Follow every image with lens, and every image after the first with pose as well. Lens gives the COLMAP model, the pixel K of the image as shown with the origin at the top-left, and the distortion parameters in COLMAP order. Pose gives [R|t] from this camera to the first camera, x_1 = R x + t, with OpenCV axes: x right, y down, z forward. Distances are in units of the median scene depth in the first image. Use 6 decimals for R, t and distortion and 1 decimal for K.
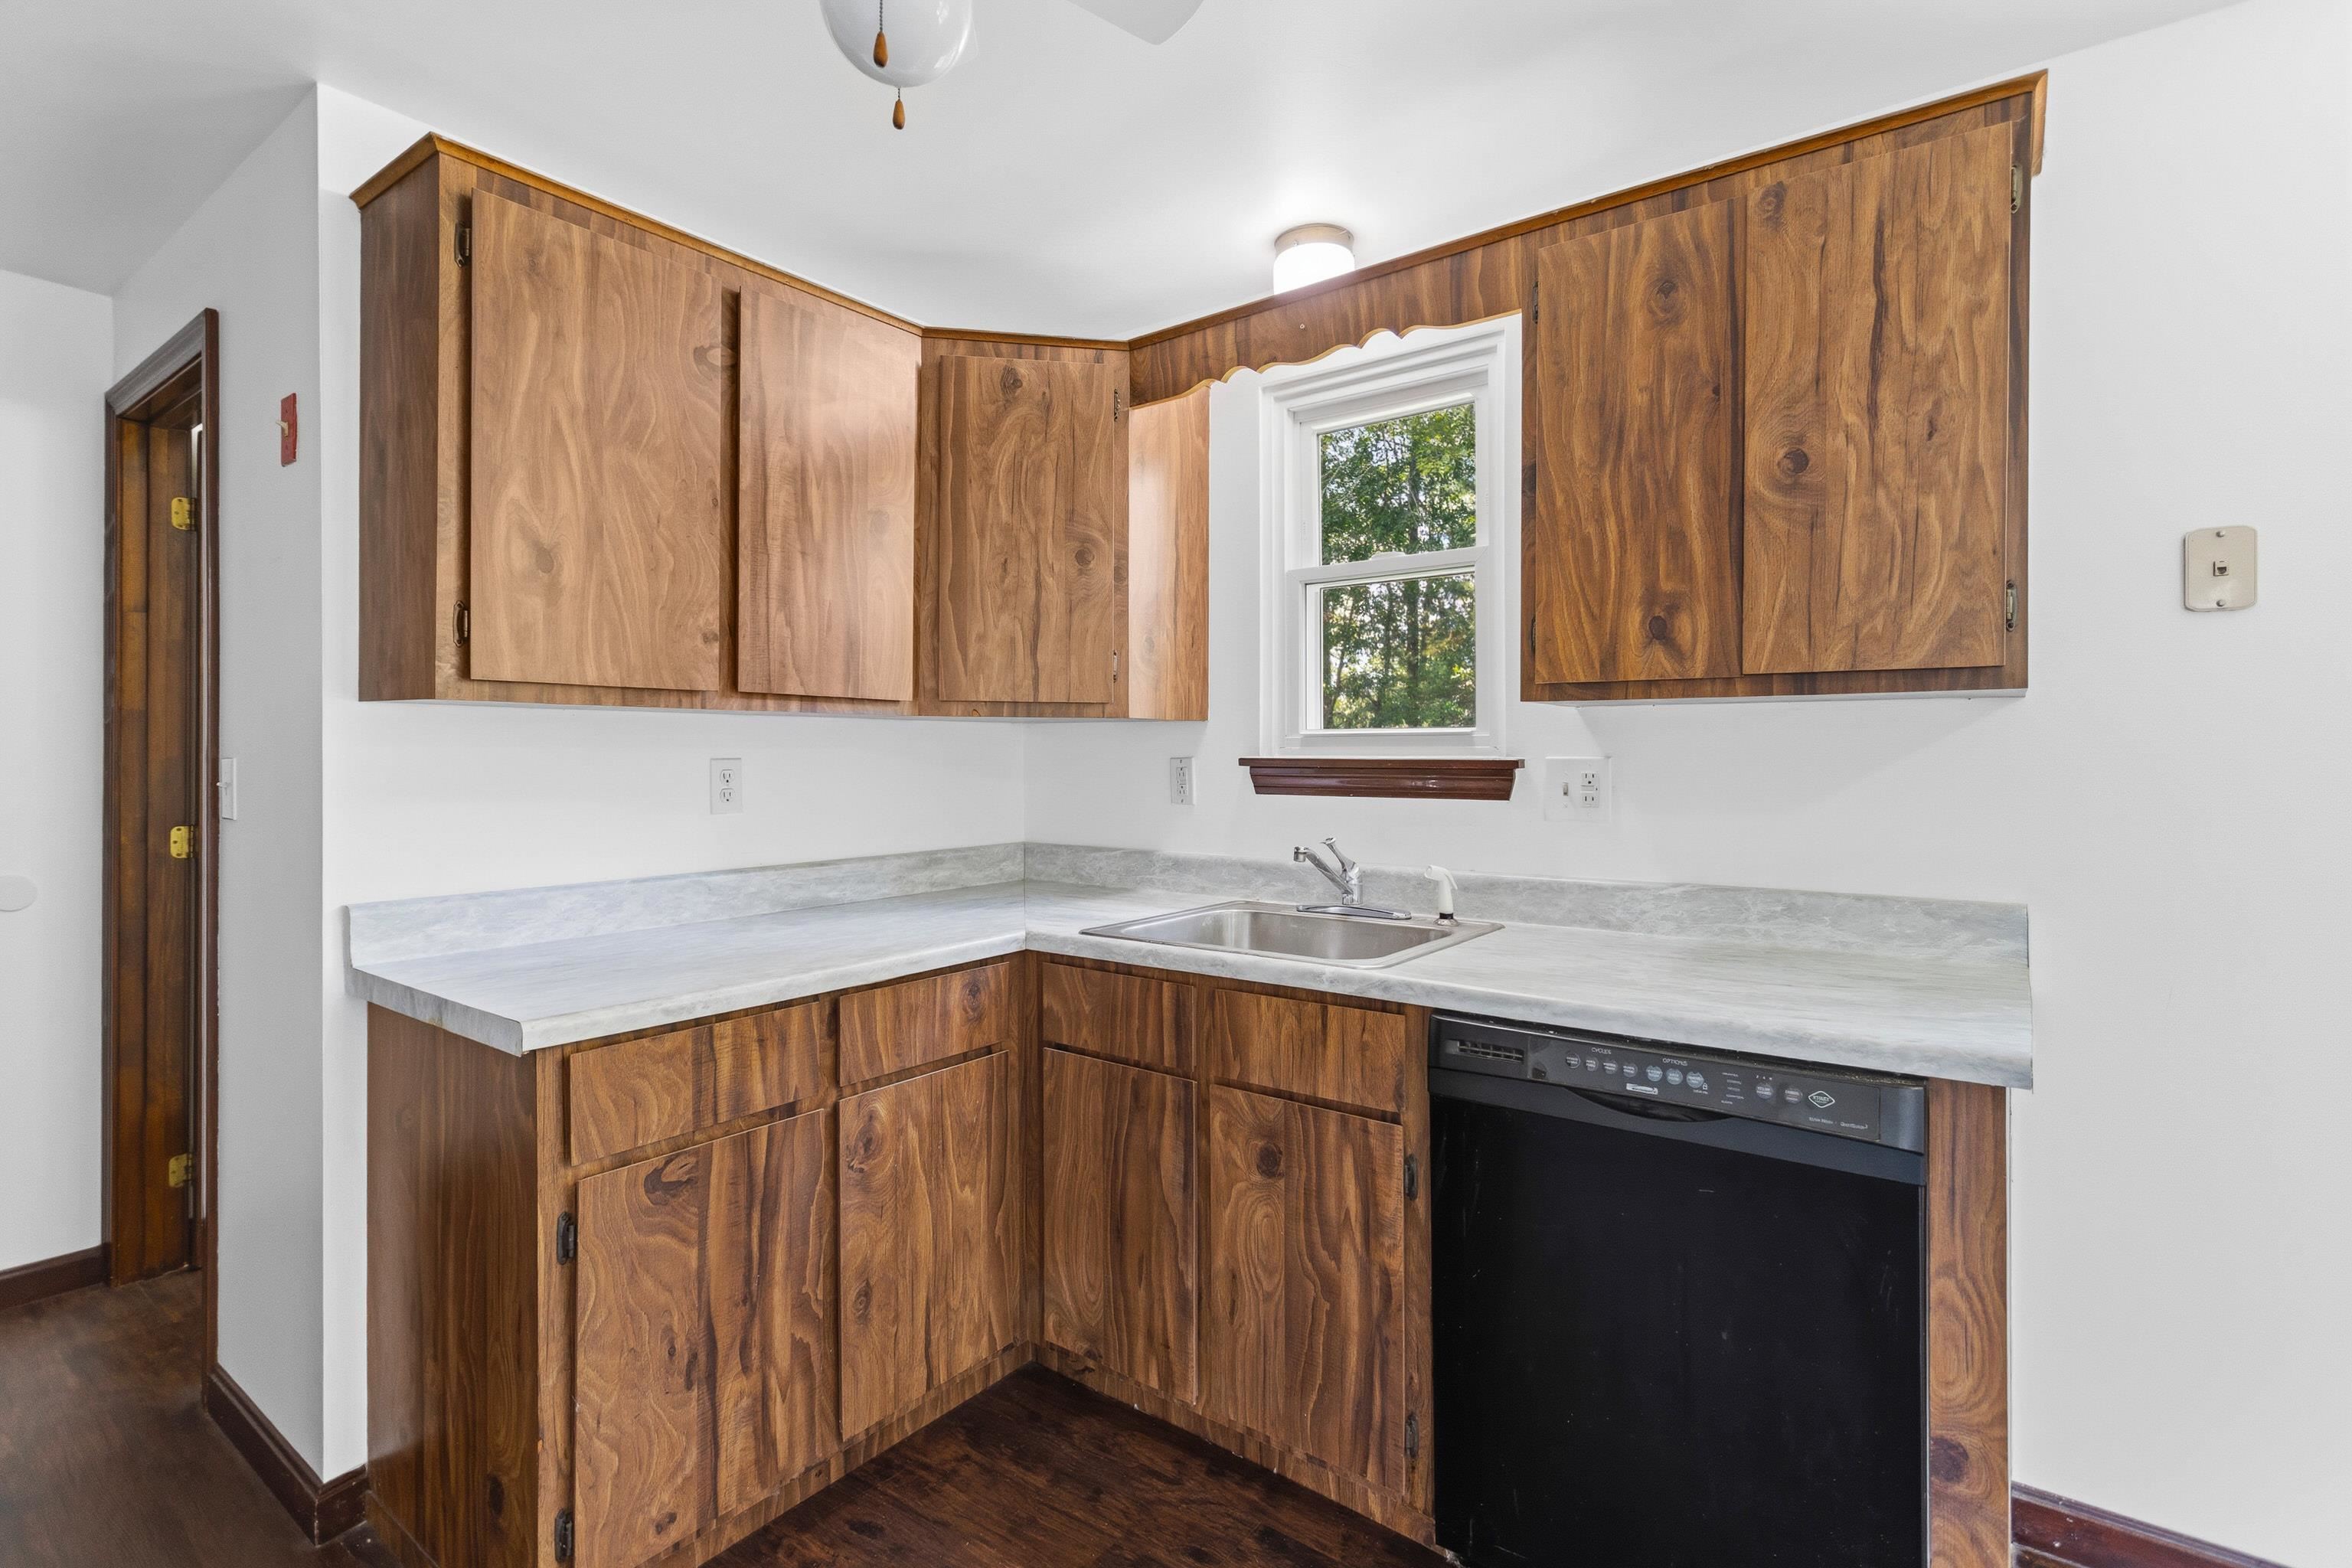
lens RADIAL K [[1104.0, 0, 1180.7], [0, 1104.0, 763.0], [0, 0, 1]] dist [0.001491, 0.000248]
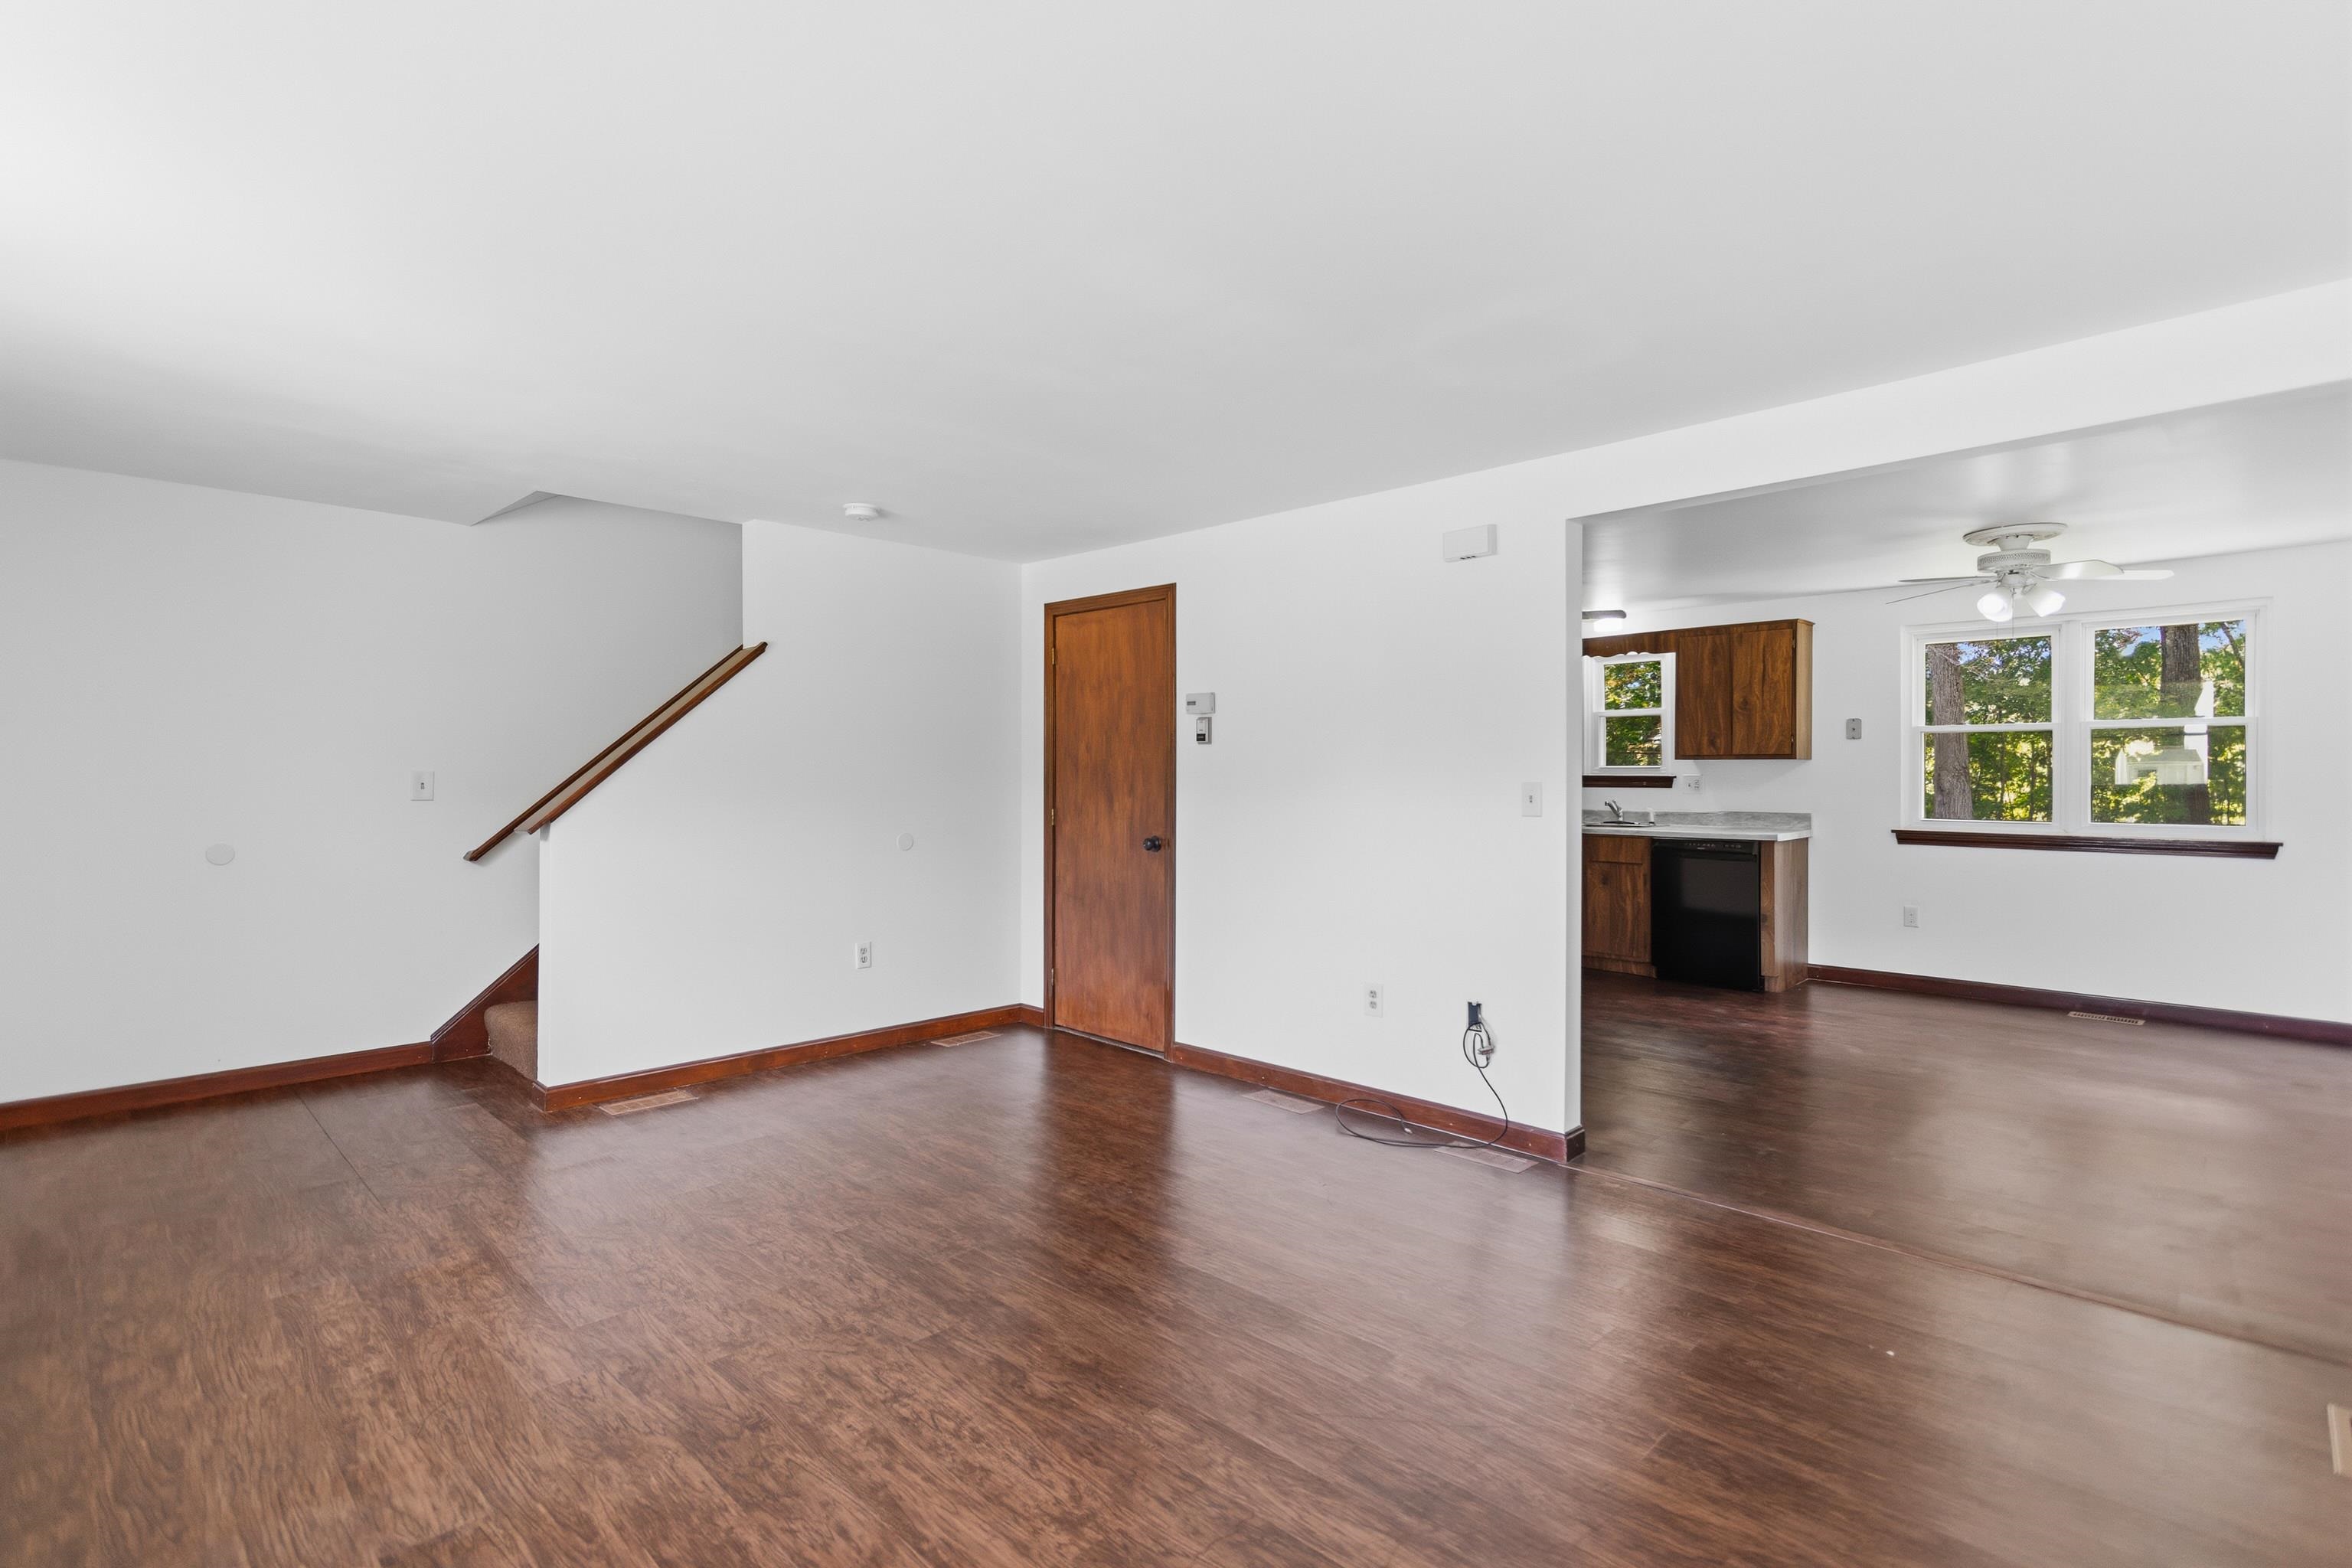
lens RADIAL K [[1113.5, 0, 1176.0], [0, 1113.5, 784.0], [0, 0, 1]] dist [0.002029, 0.000416]
pose [[0.991250, 0.000378, -0.132000, -0.919308], [0.000320, 0.999986, 0.005265, 0.005049], [0.132000, -0.005261, 0.991236, -3.140381]]
